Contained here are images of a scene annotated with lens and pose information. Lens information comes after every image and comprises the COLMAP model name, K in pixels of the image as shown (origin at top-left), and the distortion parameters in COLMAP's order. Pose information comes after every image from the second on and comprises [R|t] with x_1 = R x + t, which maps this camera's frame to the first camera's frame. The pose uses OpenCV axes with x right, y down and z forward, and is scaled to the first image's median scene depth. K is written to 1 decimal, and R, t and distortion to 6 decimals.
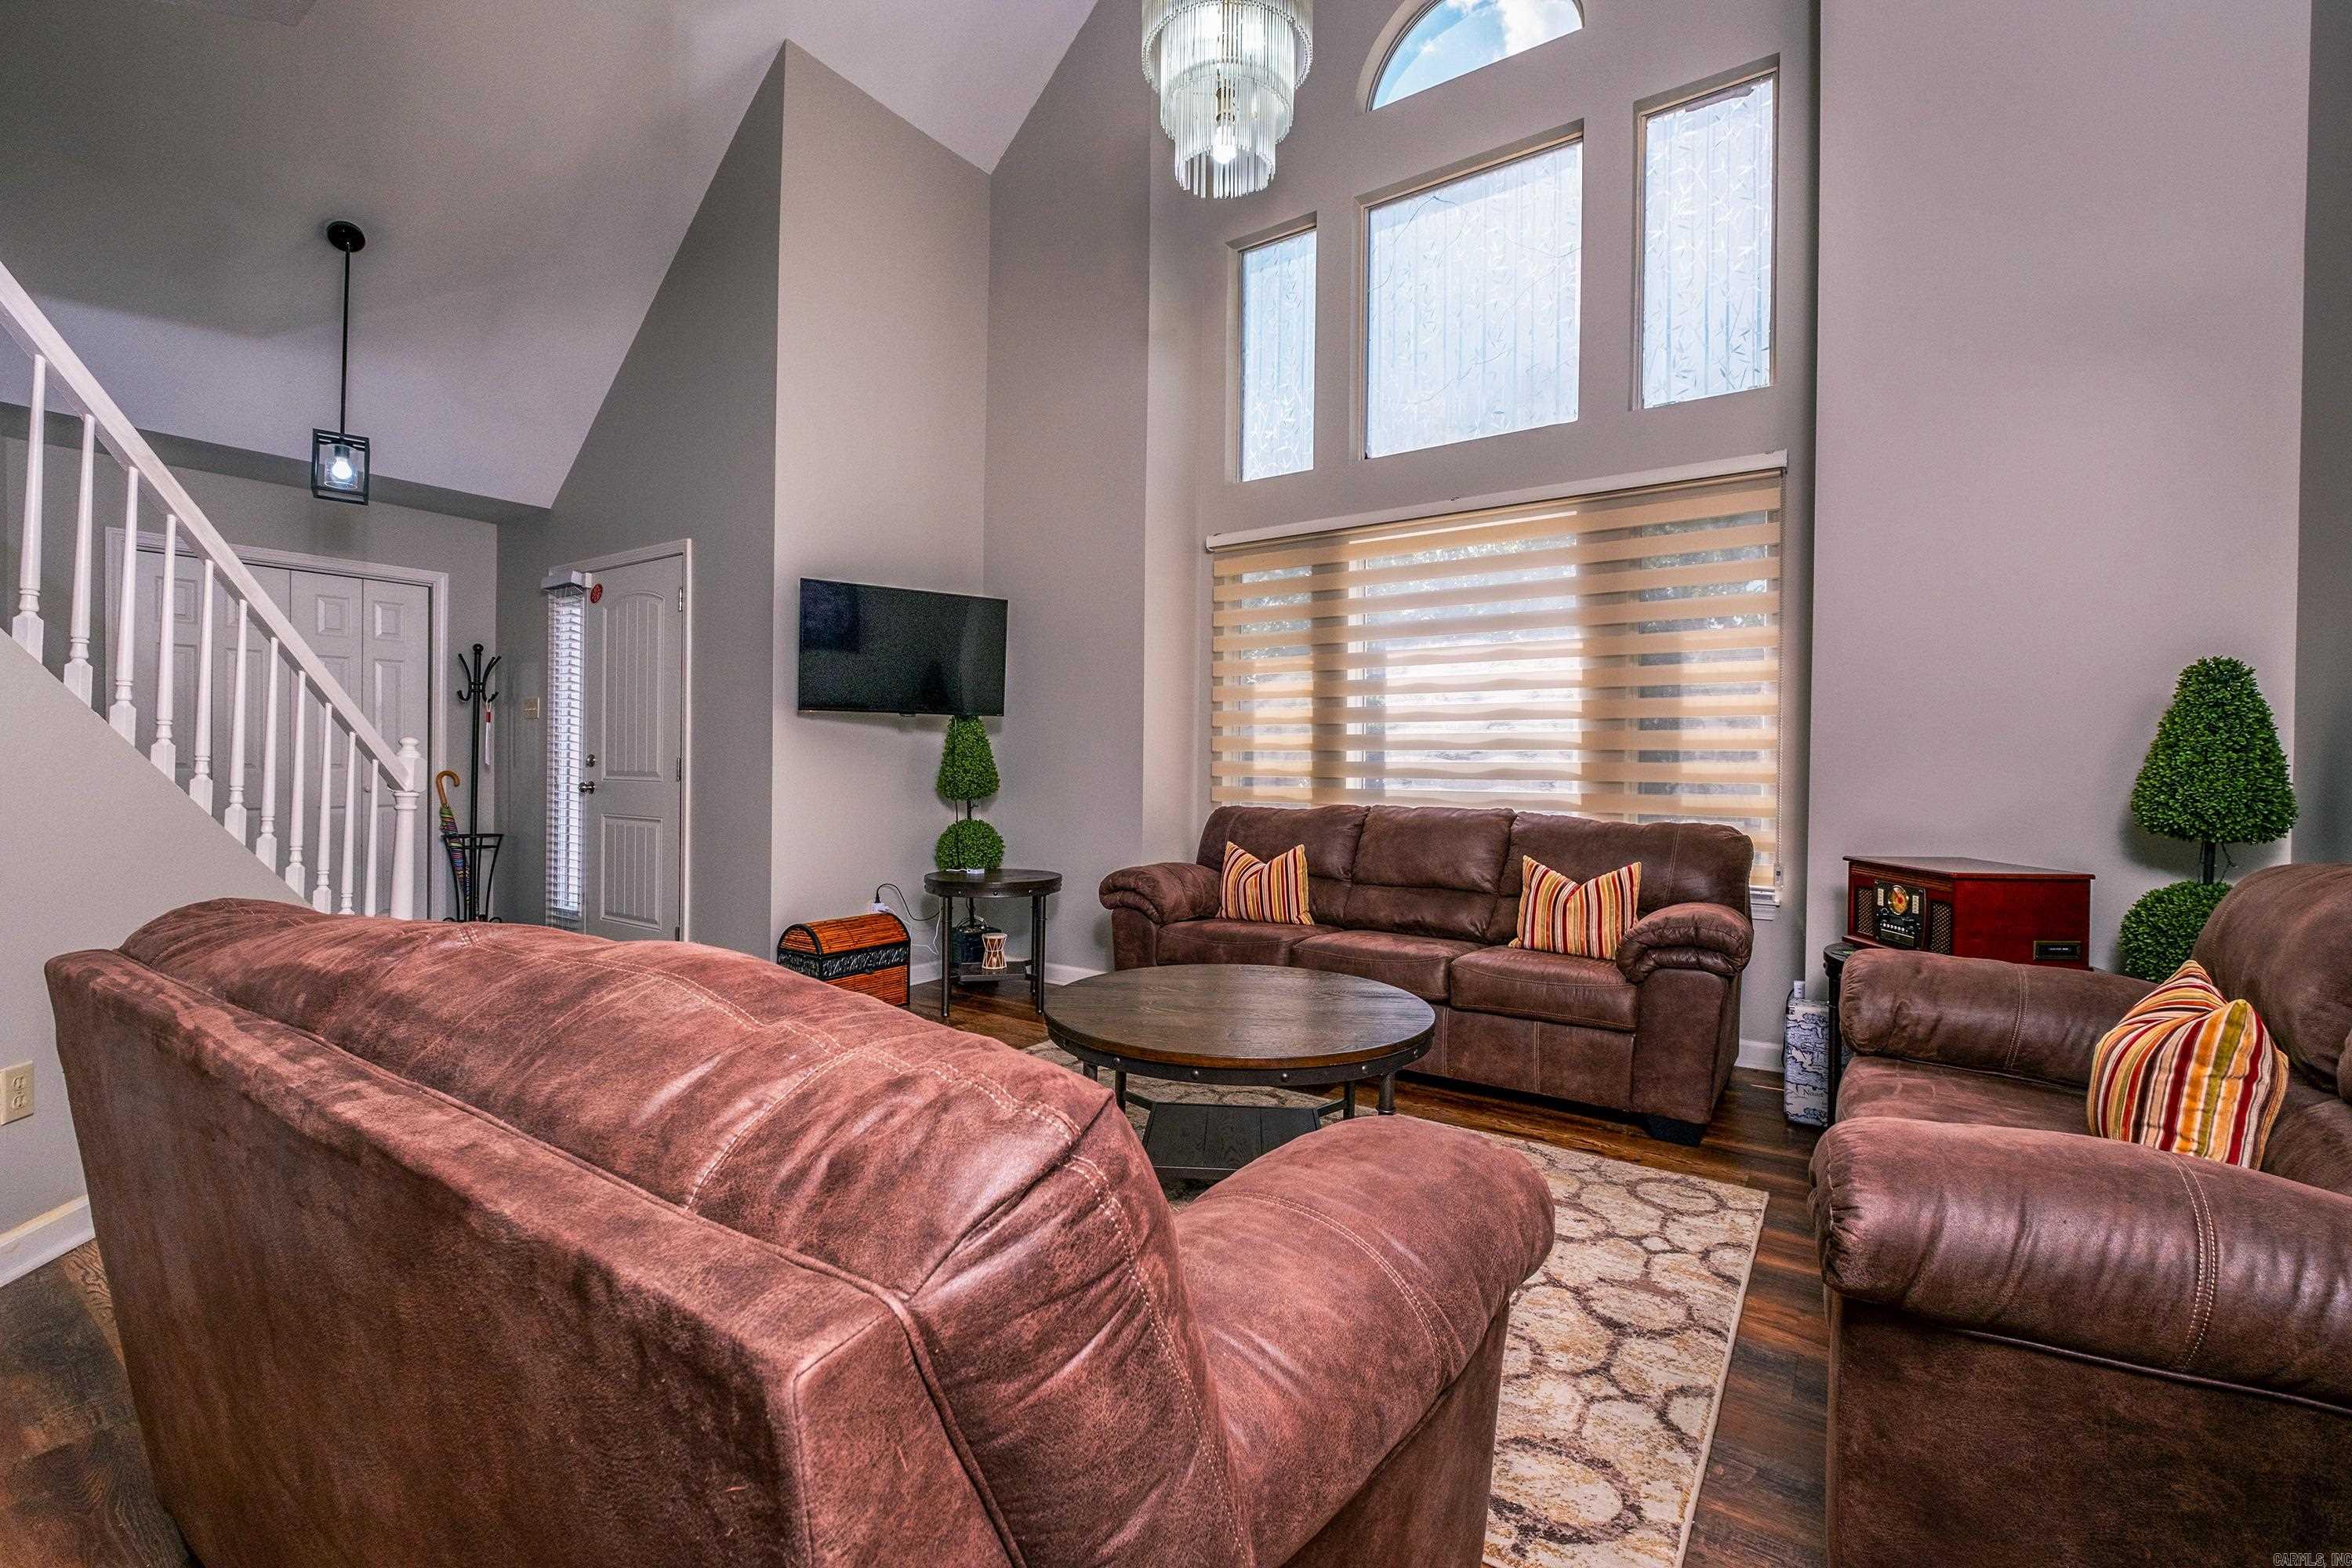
lens RADIAL K [[1011.3, 0, 1177.3], [0, 1011.3, 773.6], [0, 0, 1]] dist [0.006142, -0.006891]
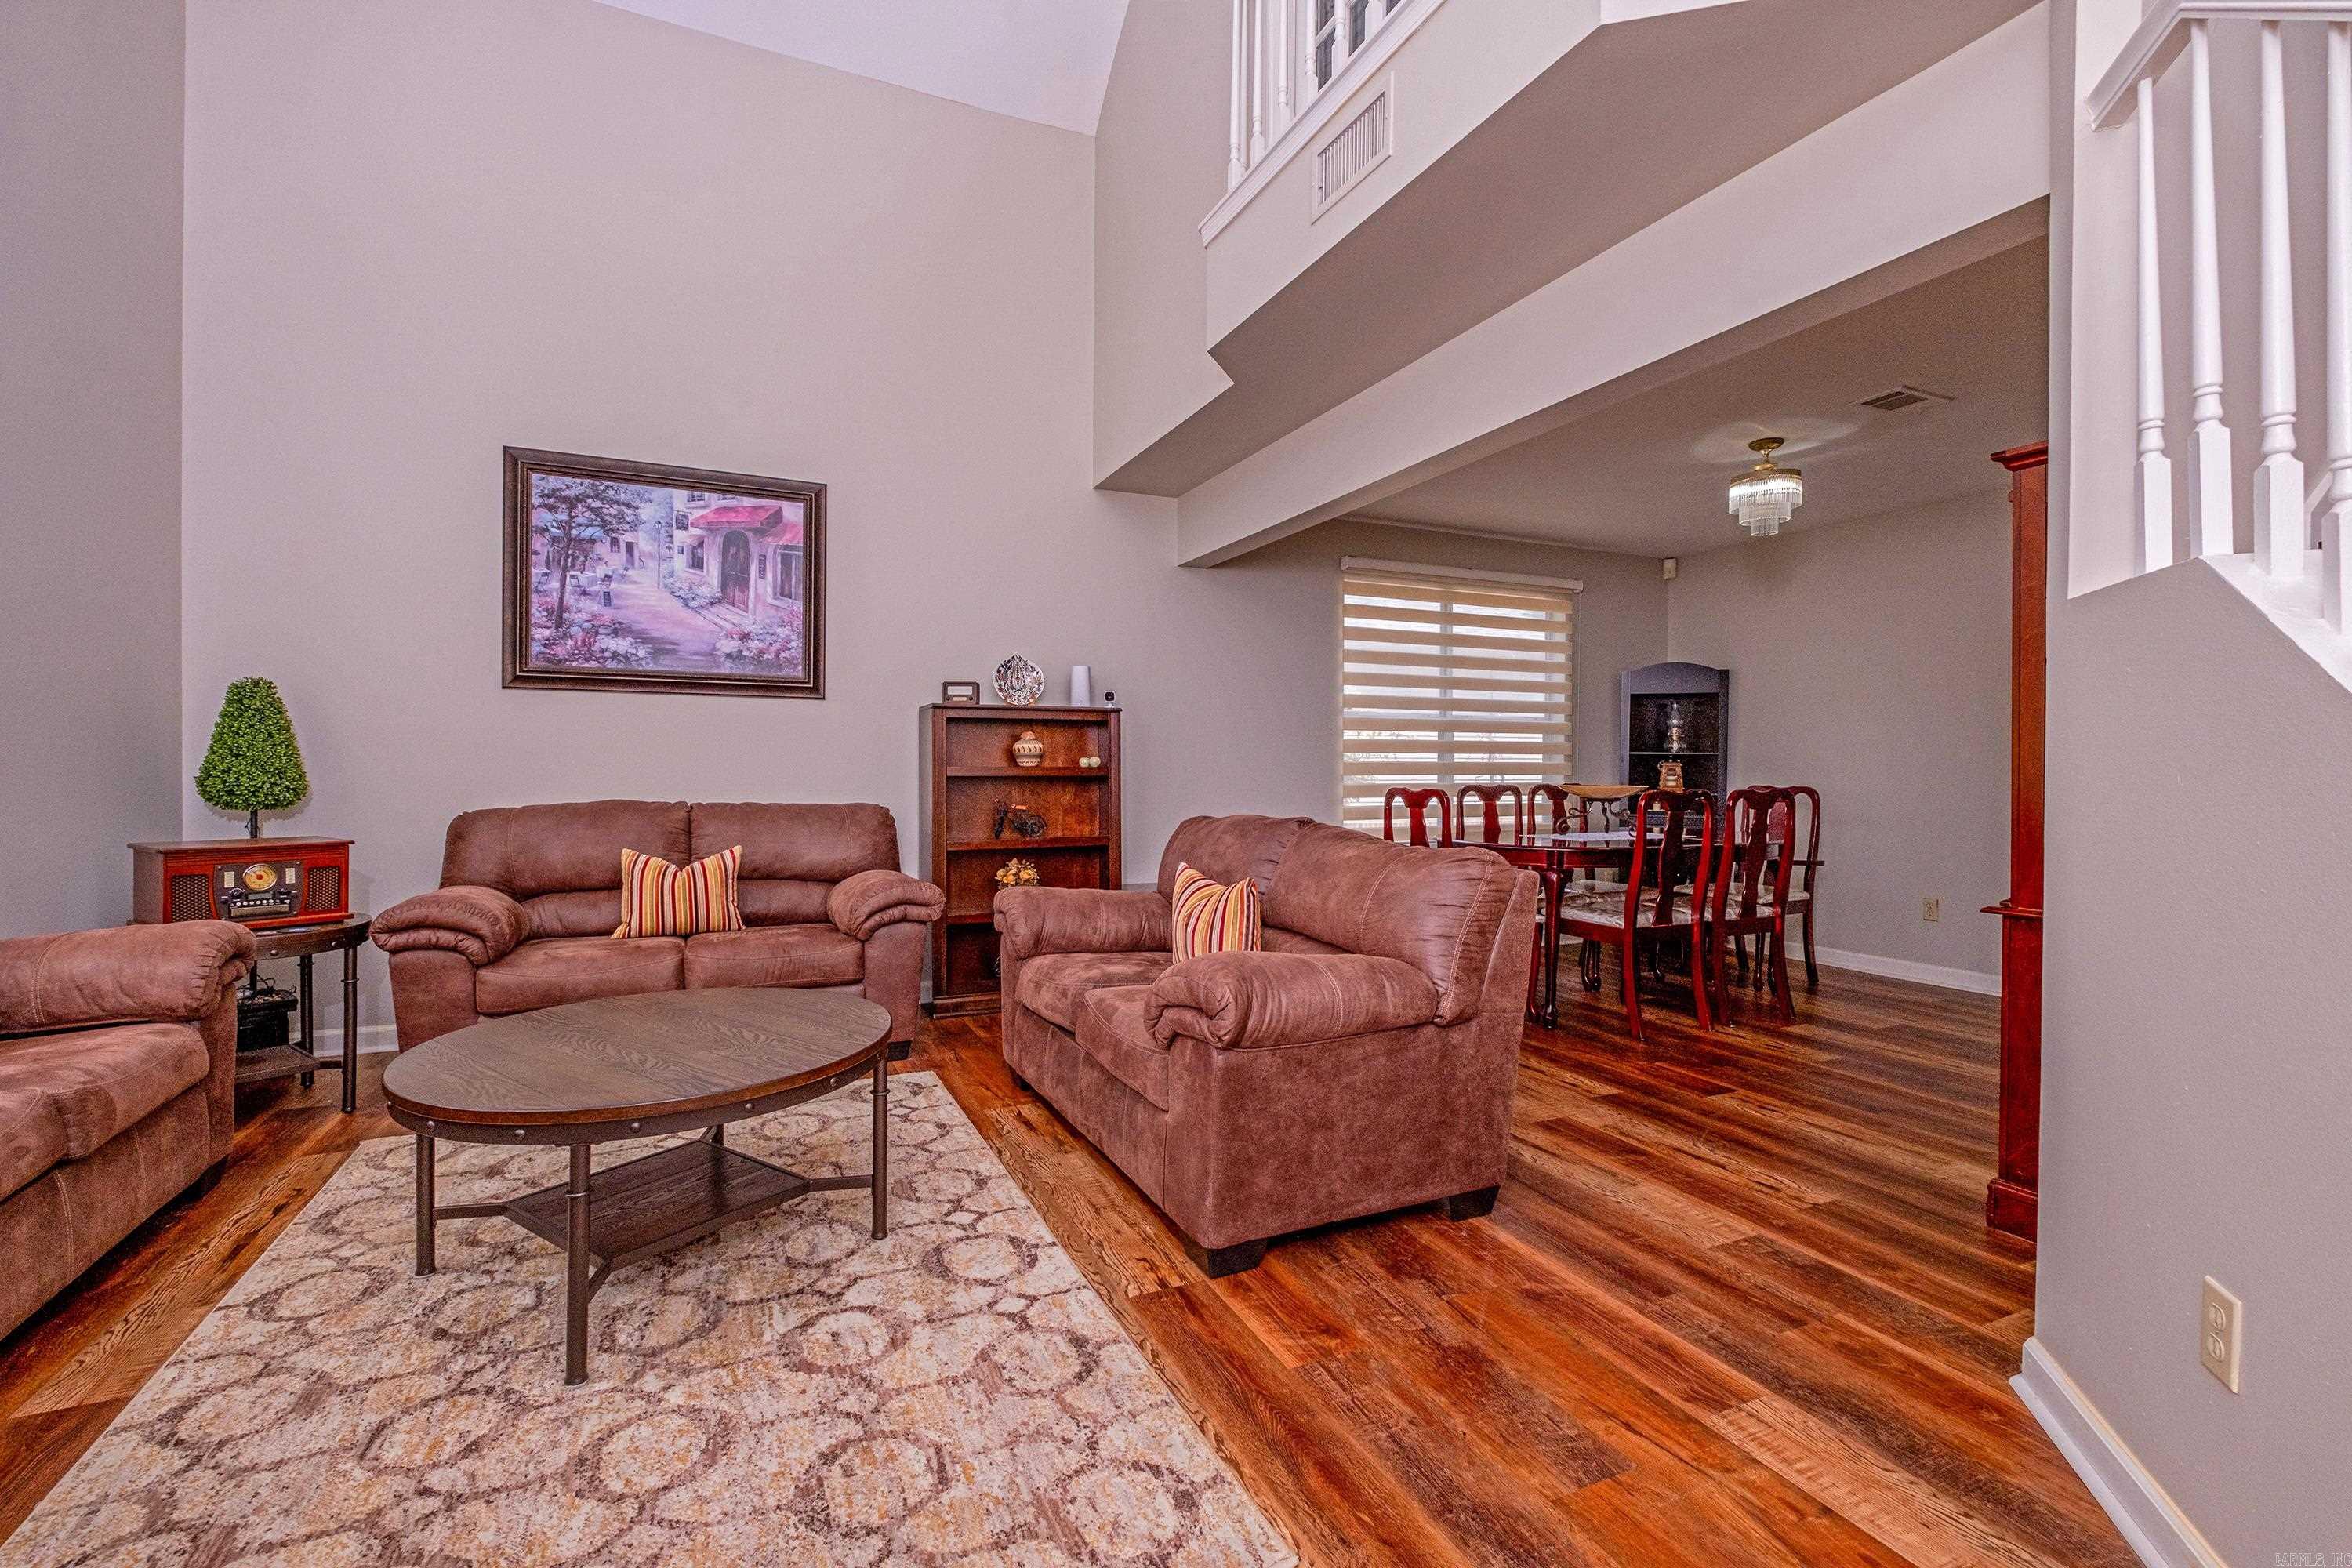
lens RADIAL K [[1011.3, 0, 1177.3], [0, 1011.3, 773.6], [0, 0, 1]] dist [0.006142, -0.006891]
pose [[-0.858981, -0.018539, 0.511671, -0.492675], [-0.009826, 0.999757, 0.019728, -0.014259], [-0.511913, 0.011918, -0.858955, 0.981677]]
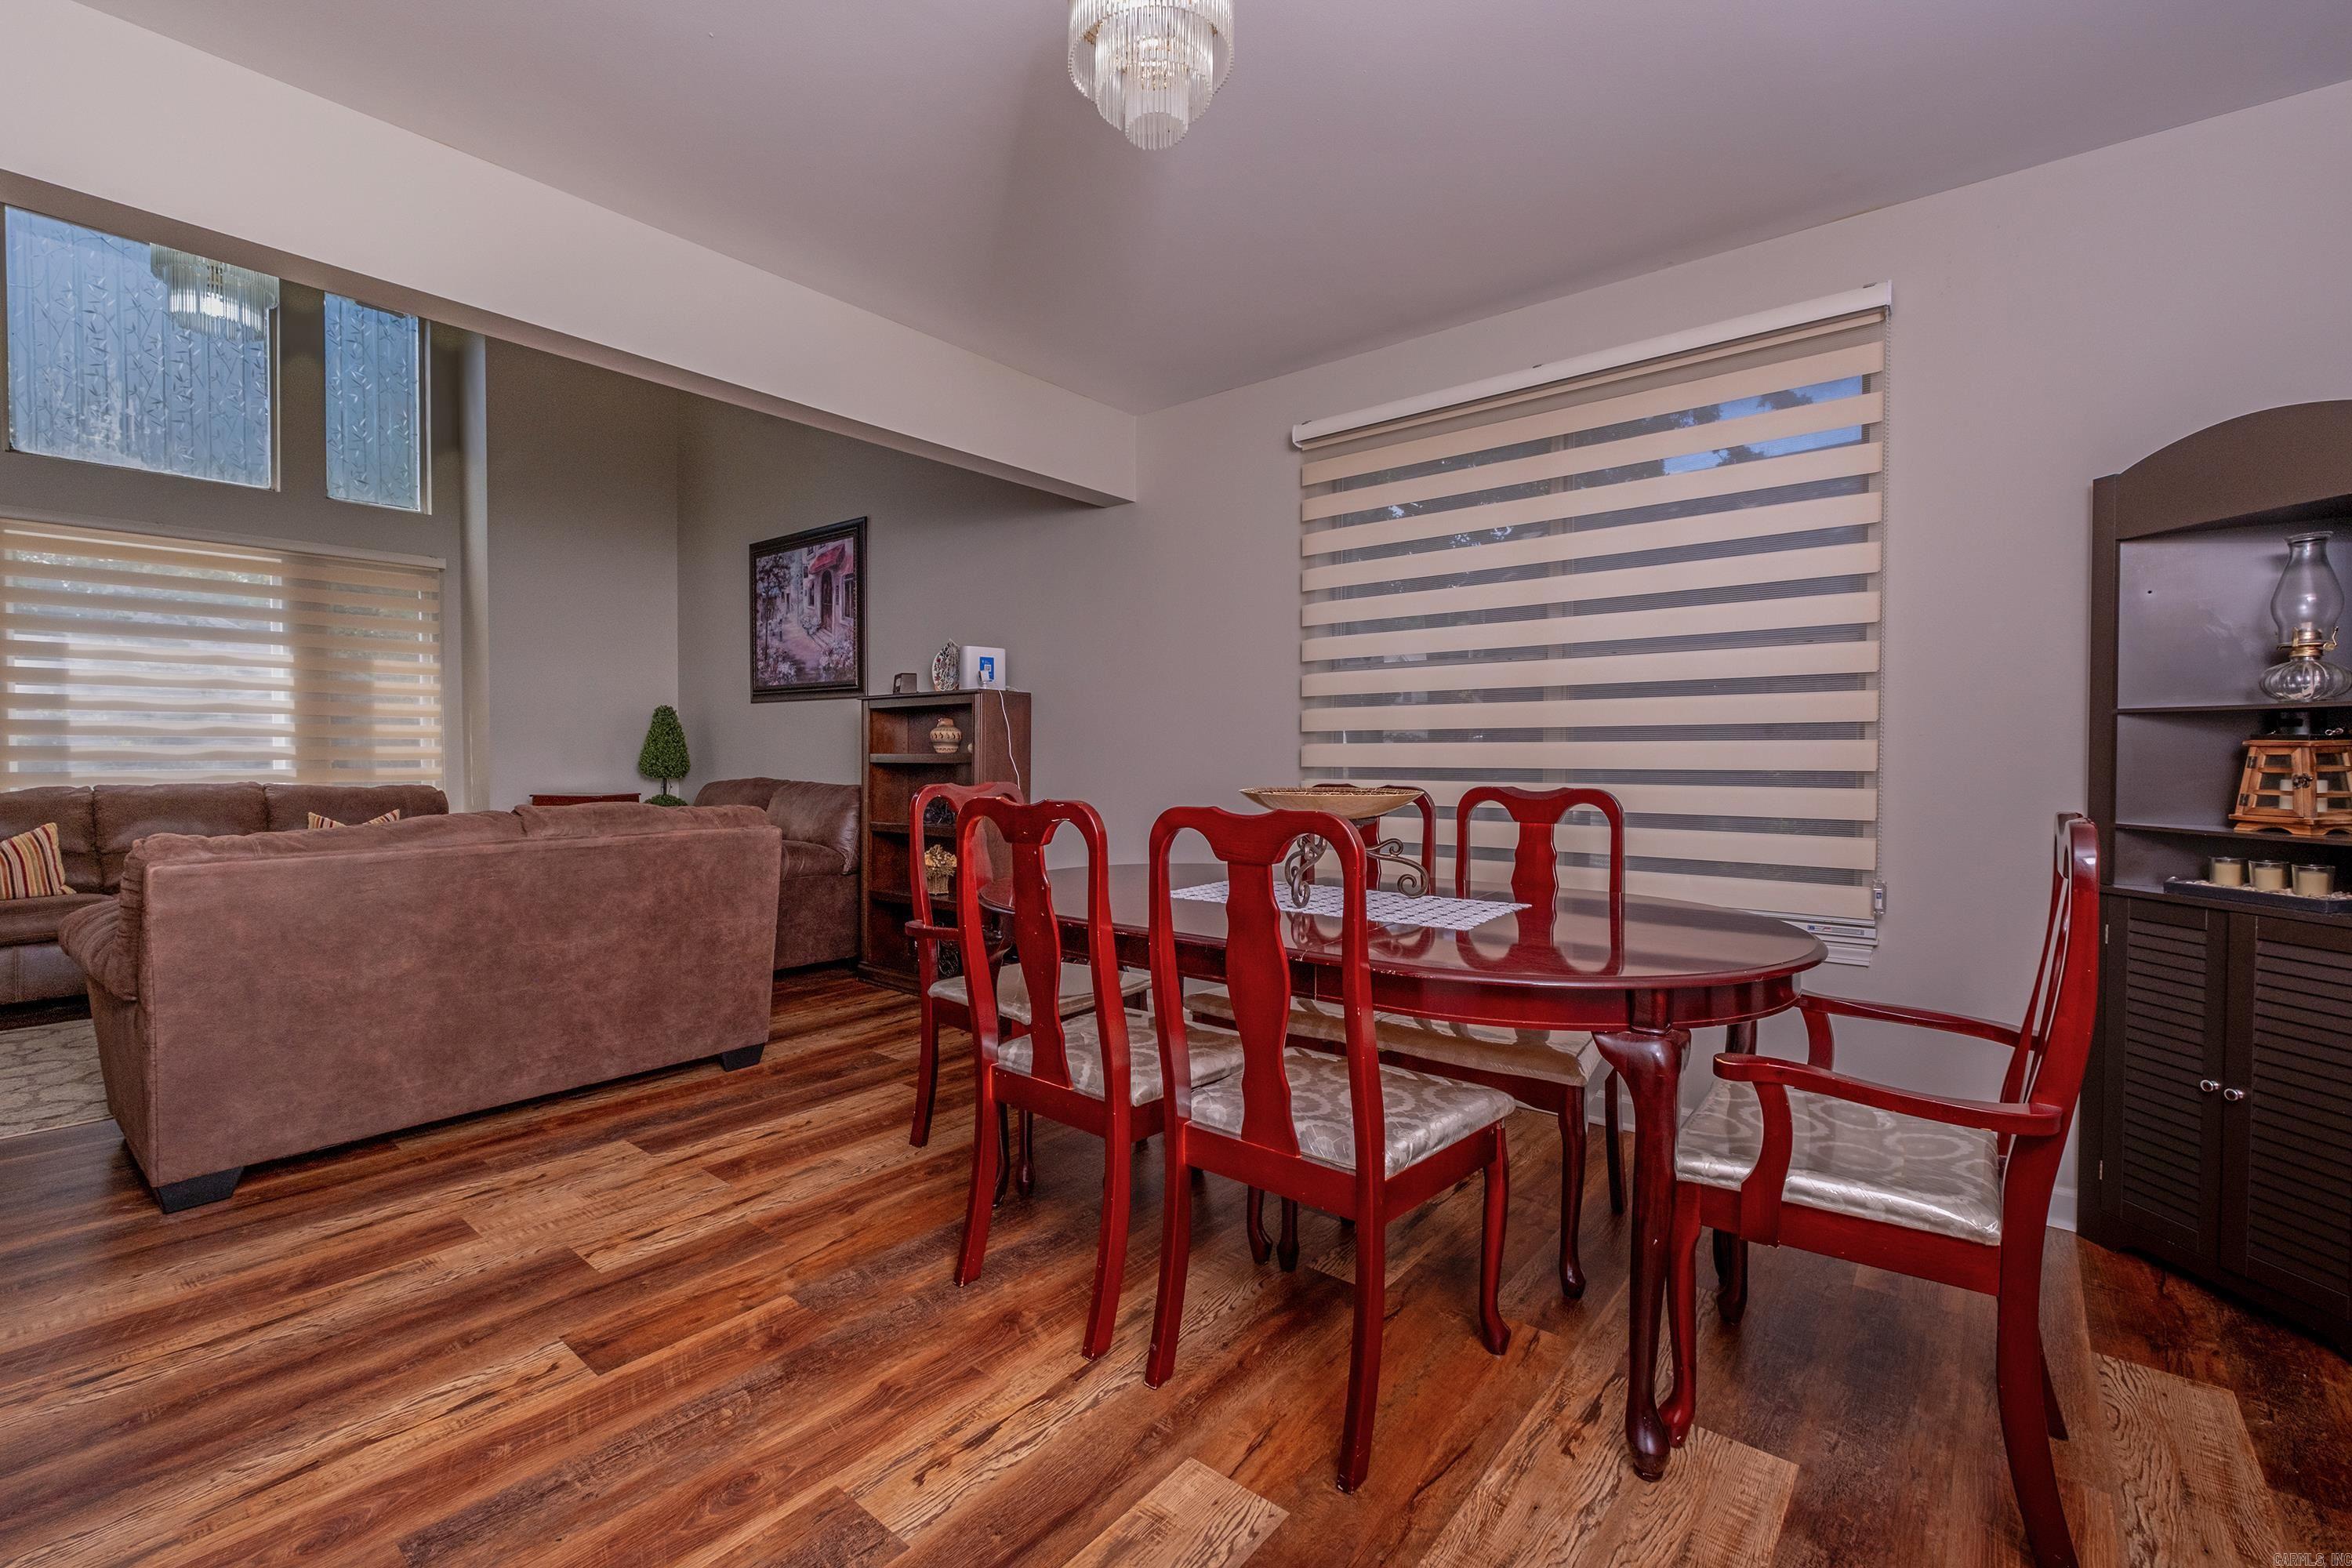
lens RADIAL K [[1011.3, 0, 1177.3], [0, 1011.3, 773.6], [0, 0, 1]] dist [0.006142, -0.006891]
pose [[0.079123, -0.029868, 0.996417, -0.885011], [0.006685, 0.999544, 0.029431, -0.006598], [-0.996842, 0.004332, 0.079286, -0.302070]]
